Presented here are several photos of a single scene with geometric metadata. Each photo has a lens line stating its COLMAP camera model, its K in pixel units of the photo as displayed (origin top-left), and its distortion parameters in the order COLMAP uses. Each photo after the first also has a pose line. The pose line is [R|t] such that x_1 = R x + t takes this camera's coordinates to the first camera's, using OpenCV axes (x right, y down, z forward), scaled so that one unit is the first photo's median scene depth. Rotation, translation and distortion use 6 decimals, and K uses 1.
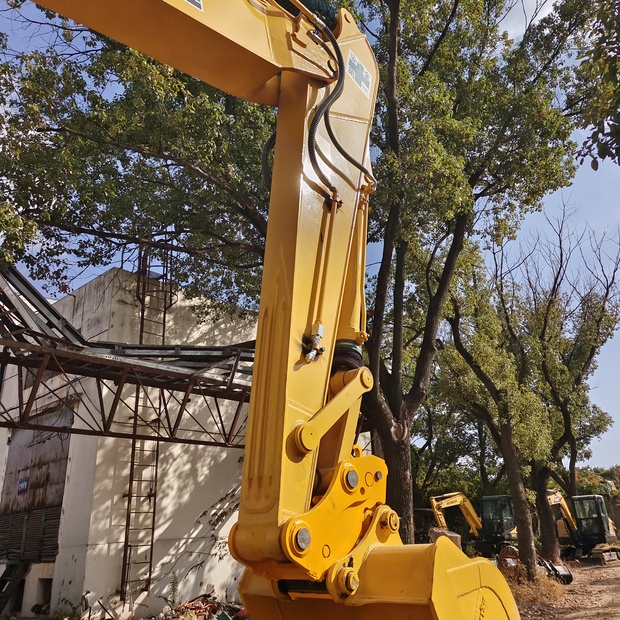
lens RADIAL K [[571.2, 0, 311.5], [0, 571.2, 304.0], [0, 0, 1]] dist [0.034524, 0.026221]
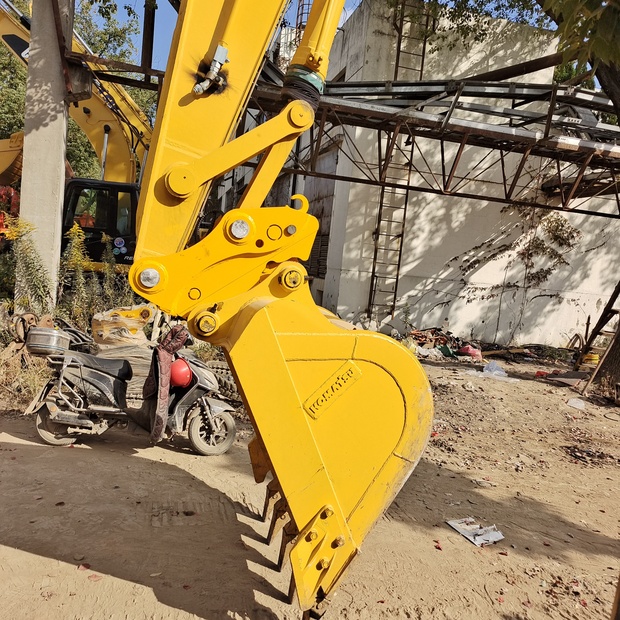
lens RADIAL K [[571.2, 0, 311.5], [0, 571.2, 304.0], [0, 0, 1]] dist [0.034524, 0.026221]
pose [[0.813641, 0.171212, -0.555585, 0.187888], [0.081167, 0.912838, 0.400173, 0.015429], [0.575674, -0.370692, 0.728826, 0.096105]]
